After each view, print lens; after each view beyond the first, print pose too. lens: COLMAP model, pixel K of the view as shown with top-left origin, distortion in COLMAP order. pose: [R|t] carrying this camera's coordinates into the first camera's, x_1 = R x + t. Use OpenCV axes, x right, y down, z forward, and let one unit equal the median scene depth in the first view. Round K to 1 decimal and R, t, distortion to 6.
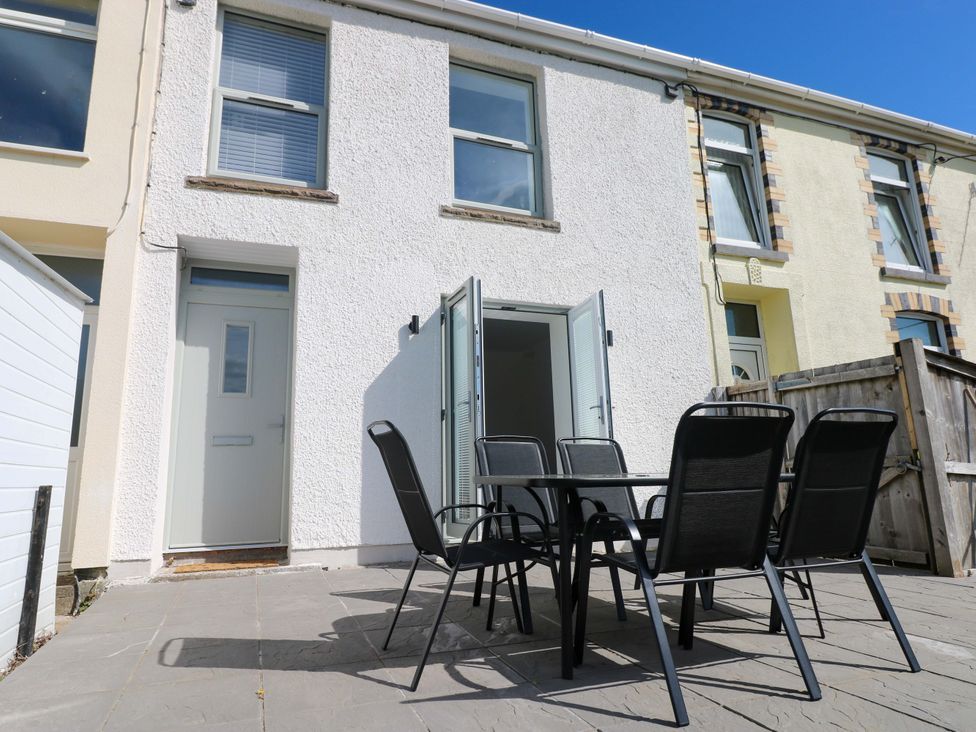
lens RADIAL K [[610.5, 0, 486.0], [0, 610.5, 364.4], [0, 0, 1]] dist [-0.003388, -0.002922]
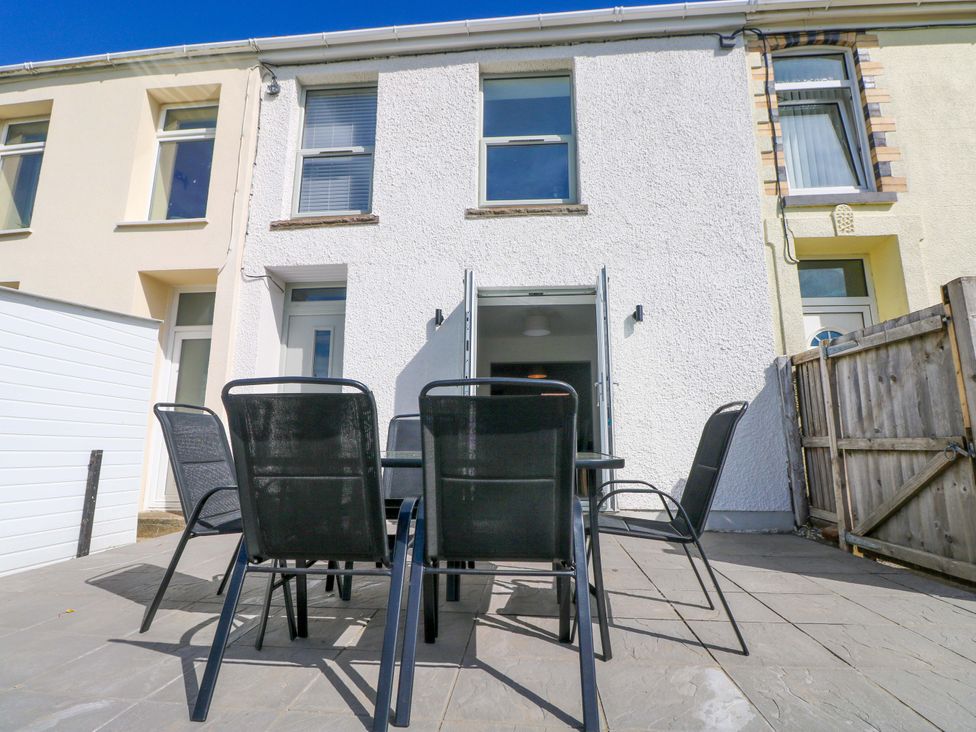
lens RADIAL K [[508.3, 0, 485.1], [0, 508.3, 365.1], [0, 0, 1]] dist [-0.006131, -0.010867]
pose [[0.900004, -0.047687, -0.433265, 0.344896], [0.058524, 0.998217, 0.011701, 0.017347], [0.431934, -0.035888, 0.901191, 0.158723]]
